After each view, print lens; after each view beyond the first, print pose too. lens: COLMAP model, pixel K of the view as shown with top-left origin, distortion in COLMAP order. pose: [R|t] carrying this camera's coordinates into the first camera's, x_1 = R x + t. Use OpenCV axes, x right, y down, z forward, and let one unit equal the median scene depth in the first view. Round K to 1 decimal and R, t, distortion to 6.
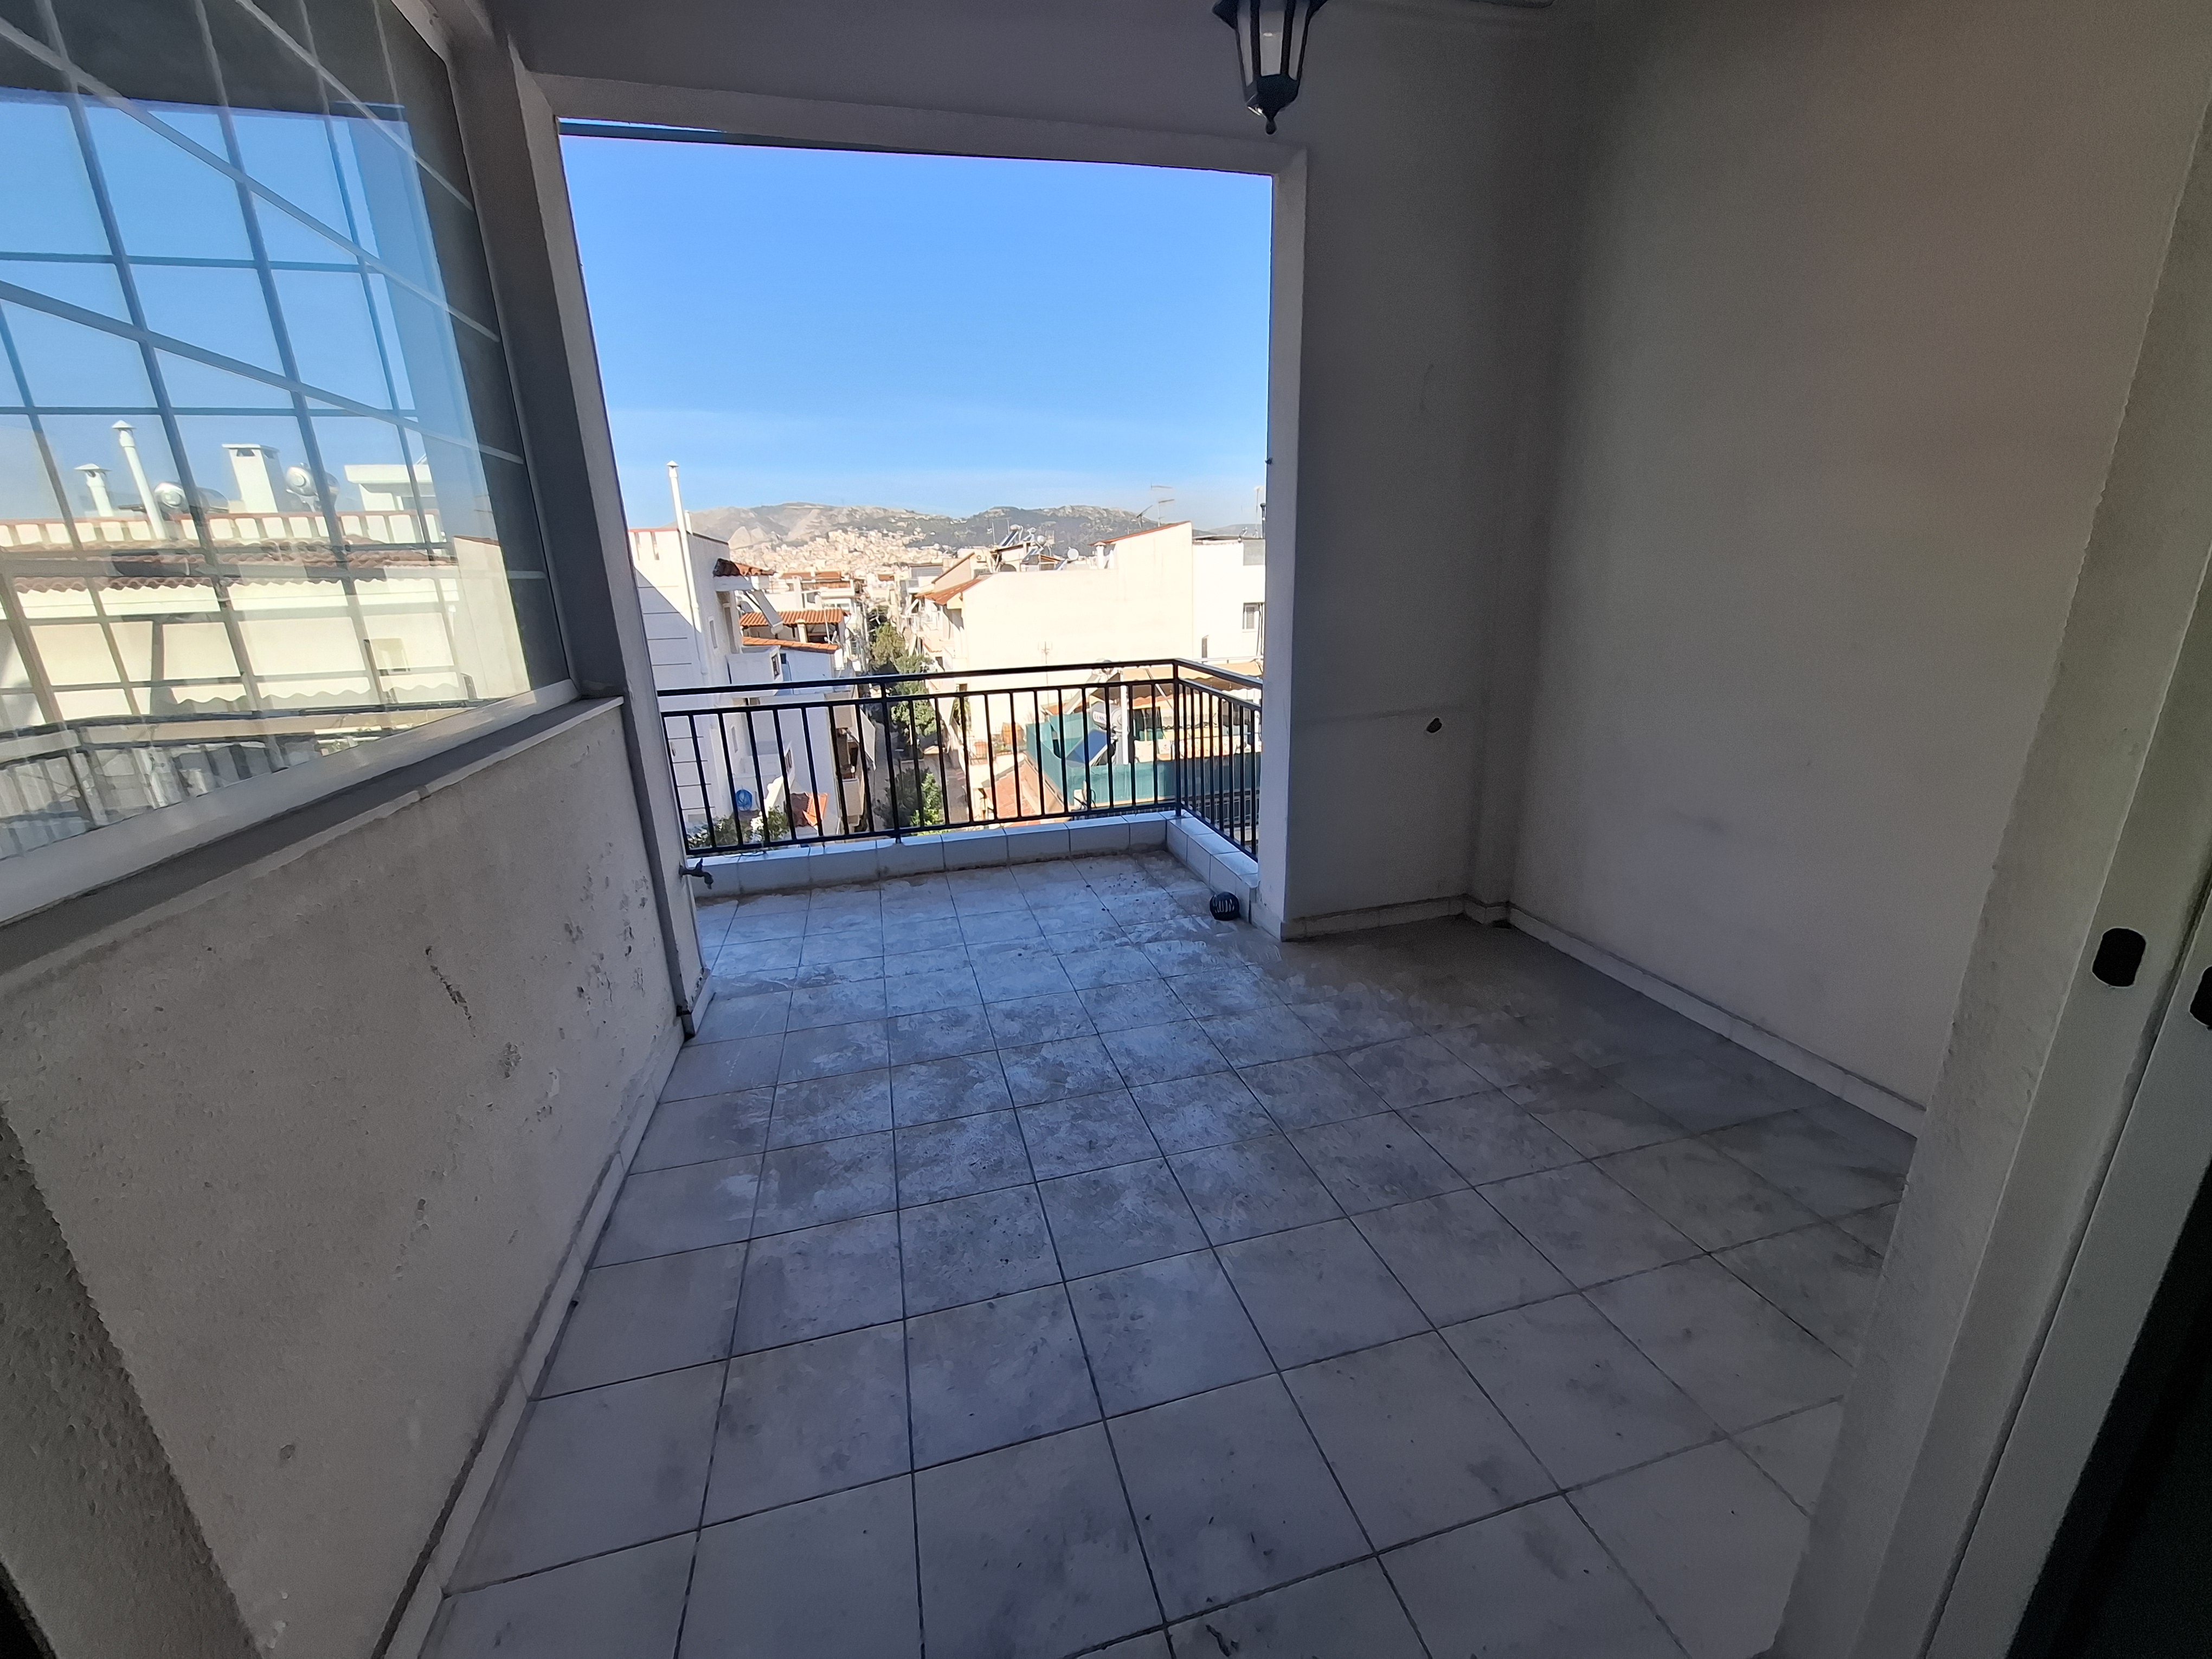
lens RADIAL K [[871.2, 0, 1100.4], [0, 871.2, 848.5], [0, 0, 1]] dist [-0.010594, 0.002775]
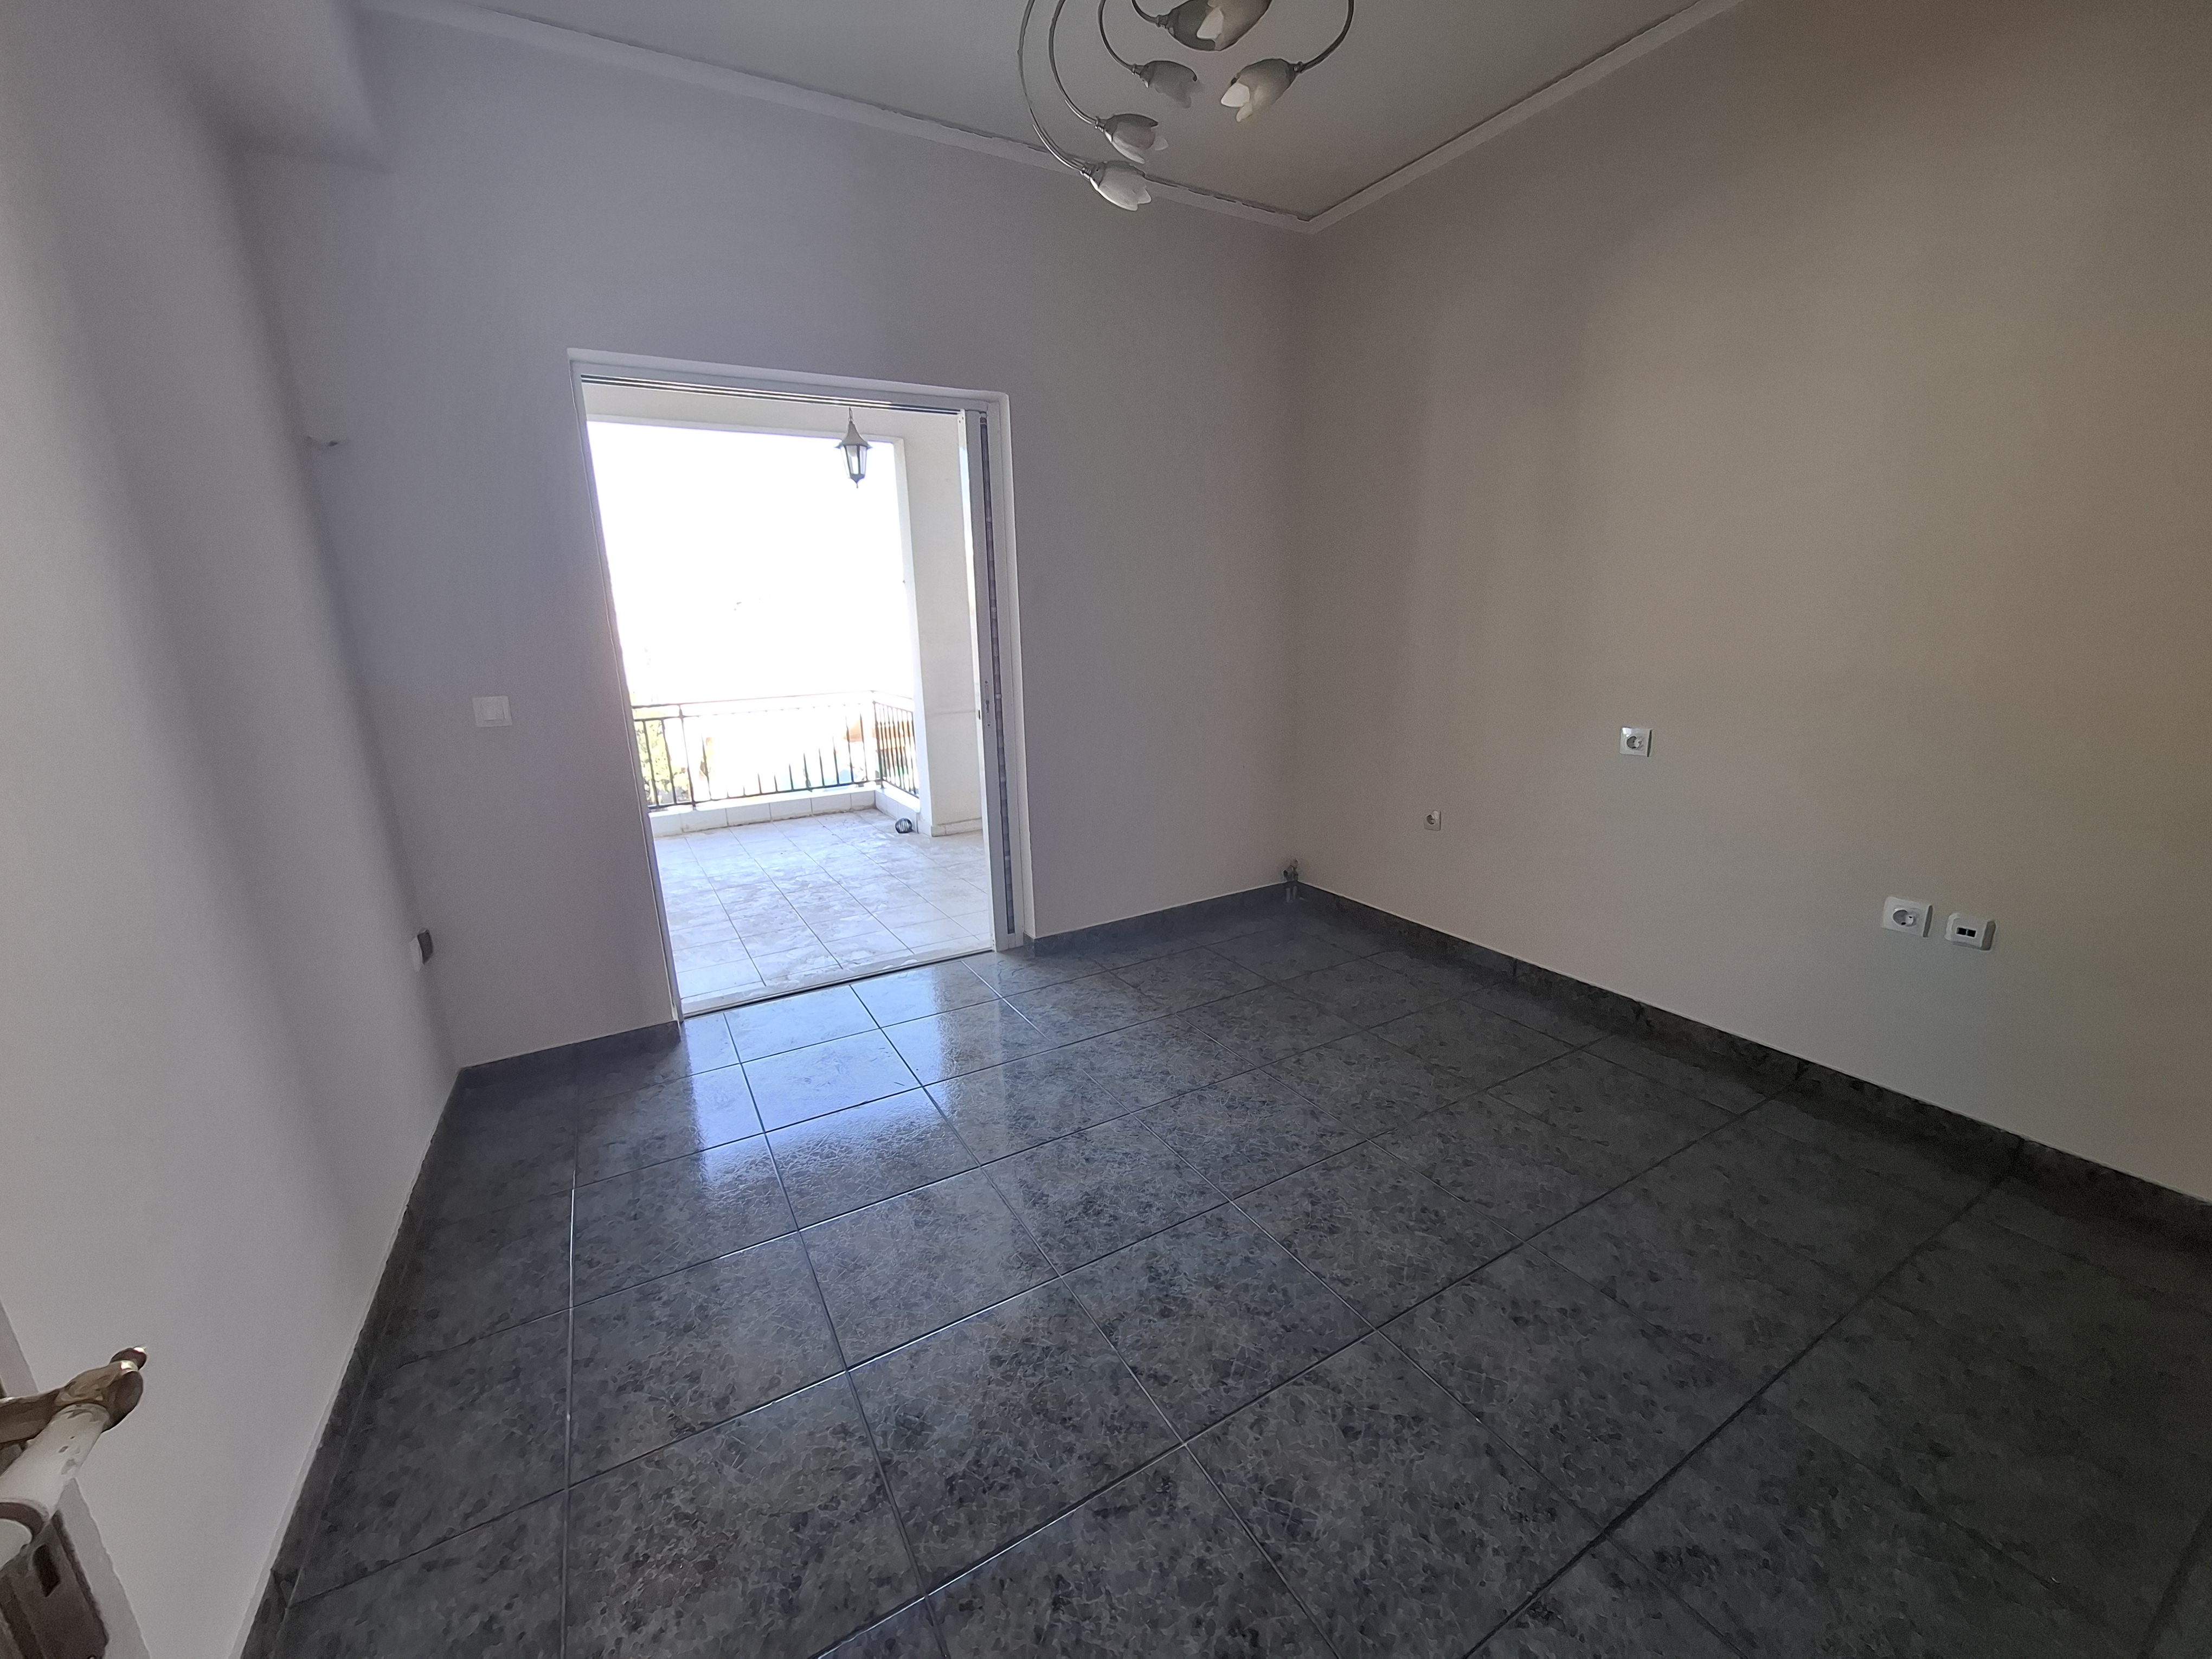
lens RADIAL K [[871.2, 0, 1107.3], [0, 871.2, 836.5], [0, 0, 1]] dist [-0.010594, 0.002775]
pose [[0.960916, -0.062810, 0.269621, 0.092393], [0.081017, 0.995085, -0.056931, 0.329121], [-0.264721, 0.076550, 0.961282, -1.179143]]
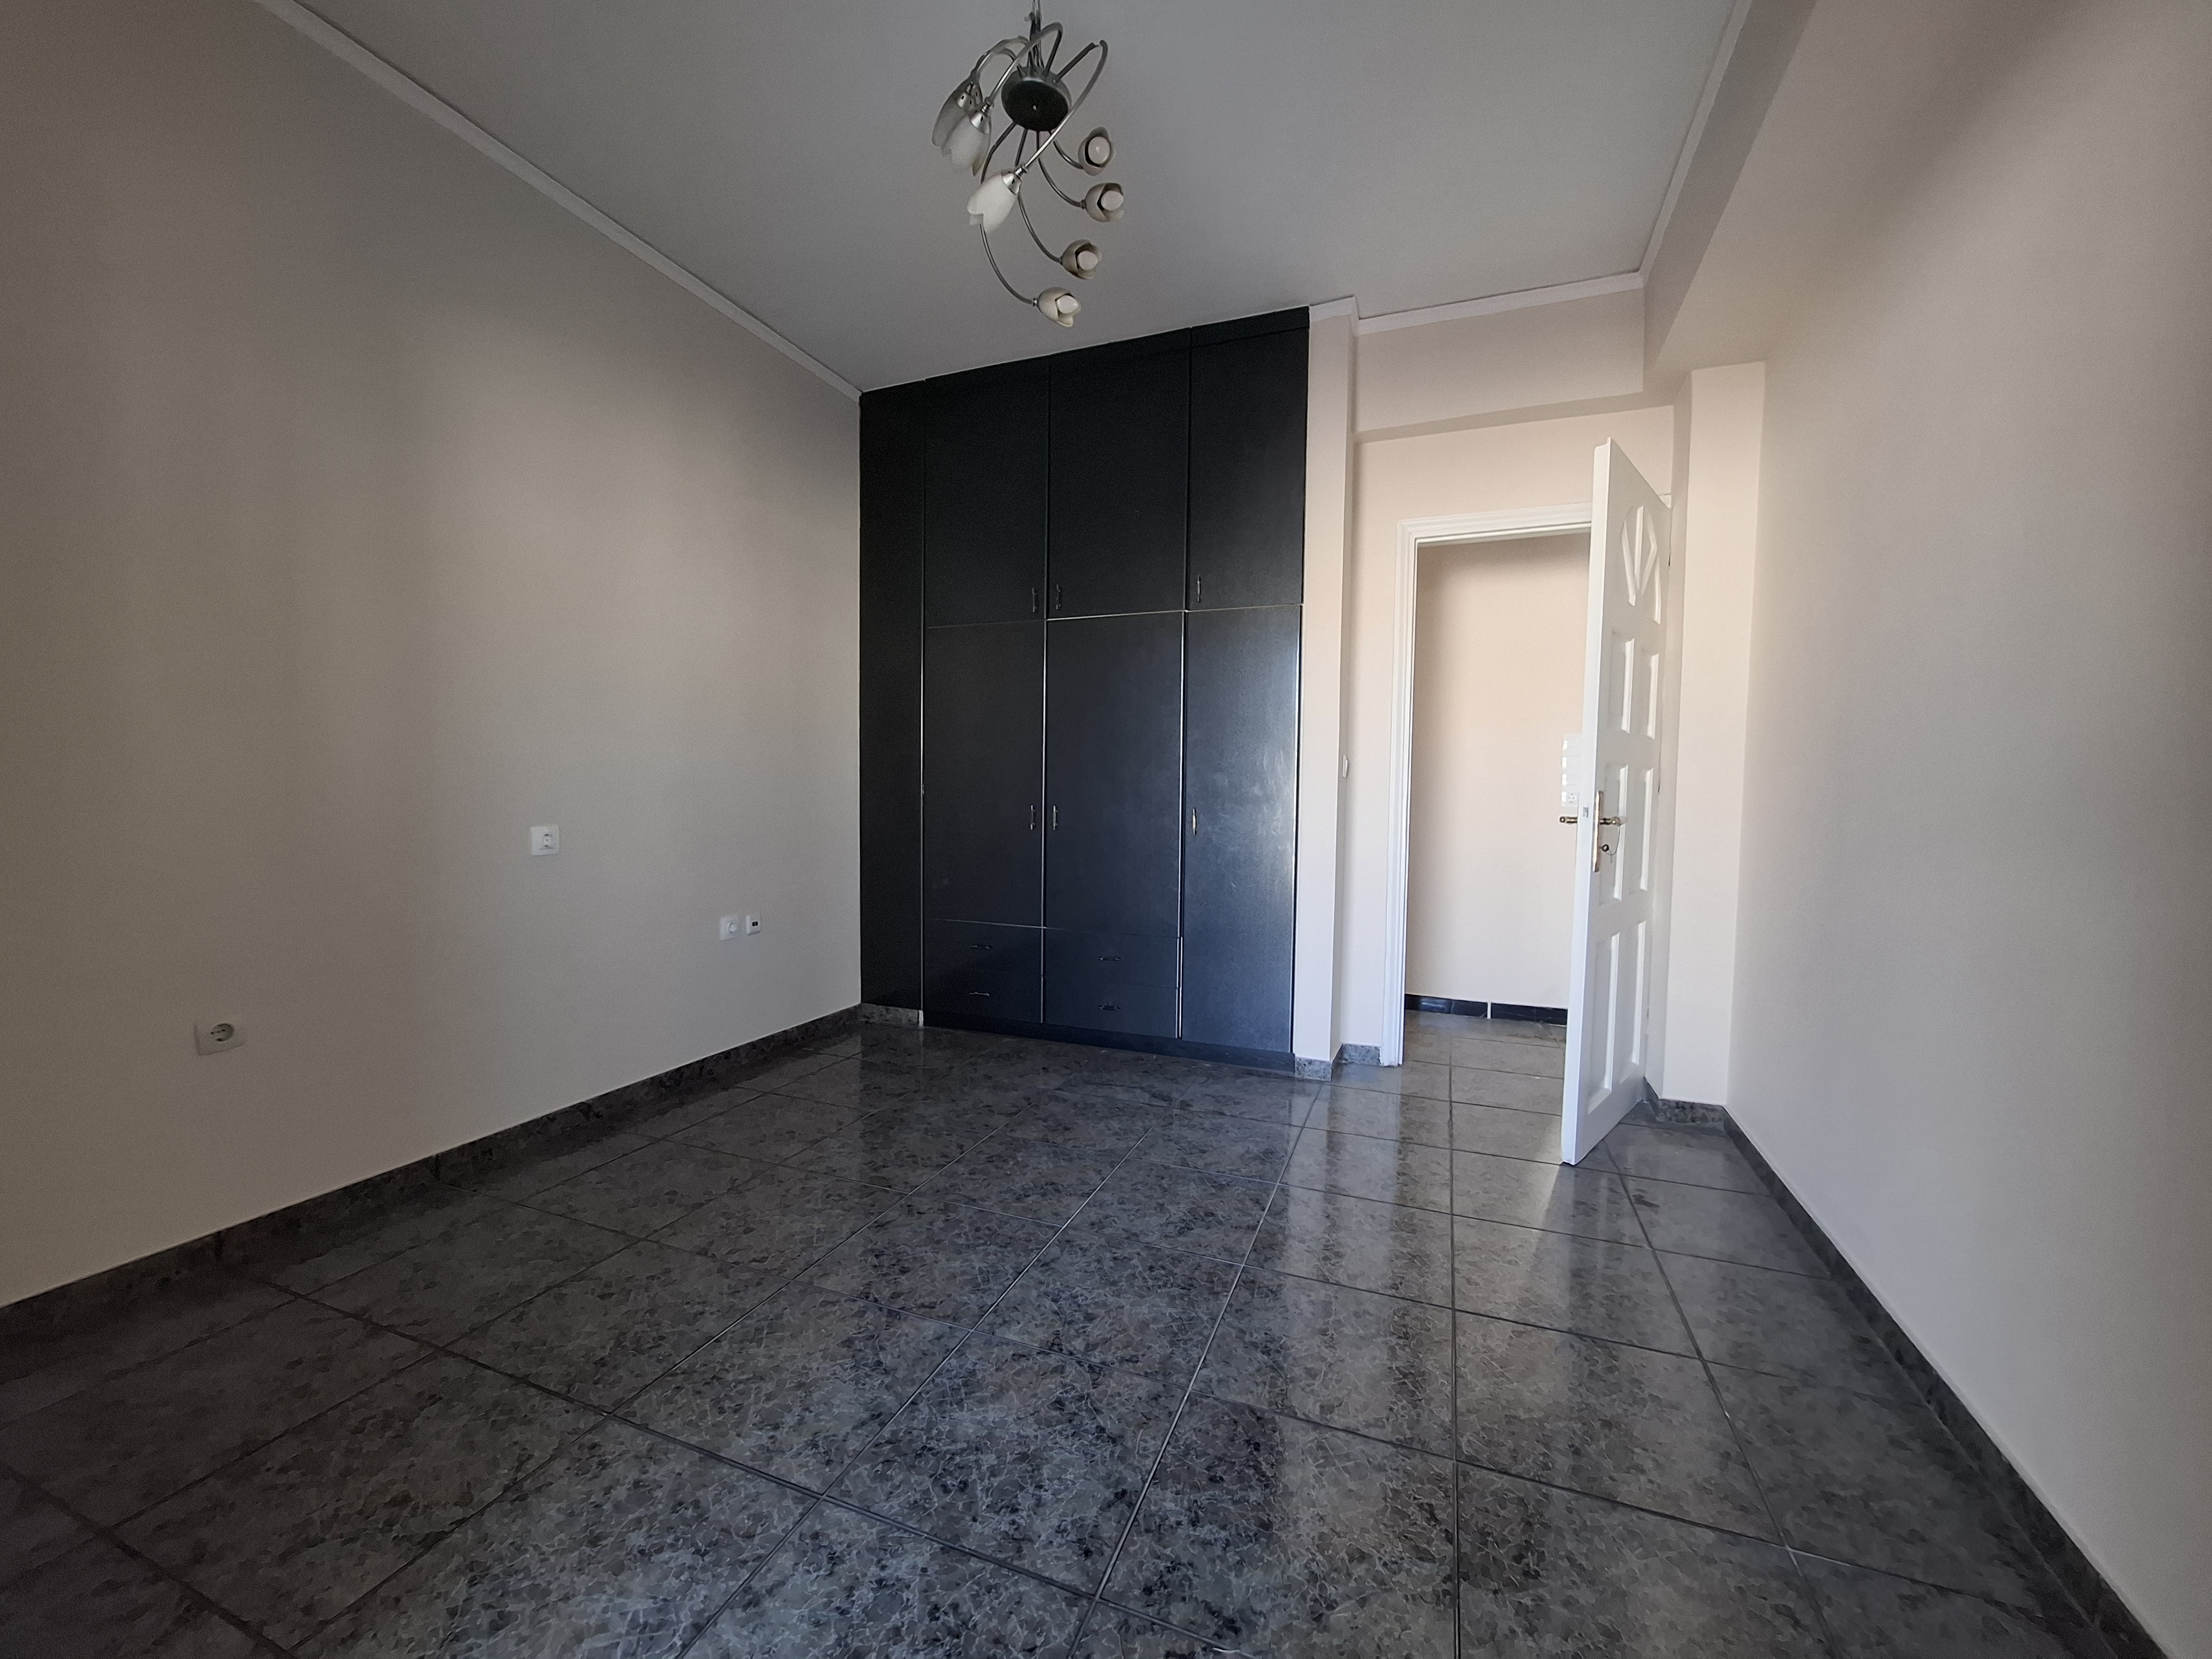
lens RADIAL K [[871.2, 0, 1111.4], [0, 871.2, 837.4], [0, 0, 1]] dist [-0.010594, 0.002775]
pose [[-0.818952, -0.005385, 0.573836, -0.134797], [0.189110, 0.941567, 0.278726, 0.029961], [-0.541806, 0.336782, -0.770080, 0.154818]]
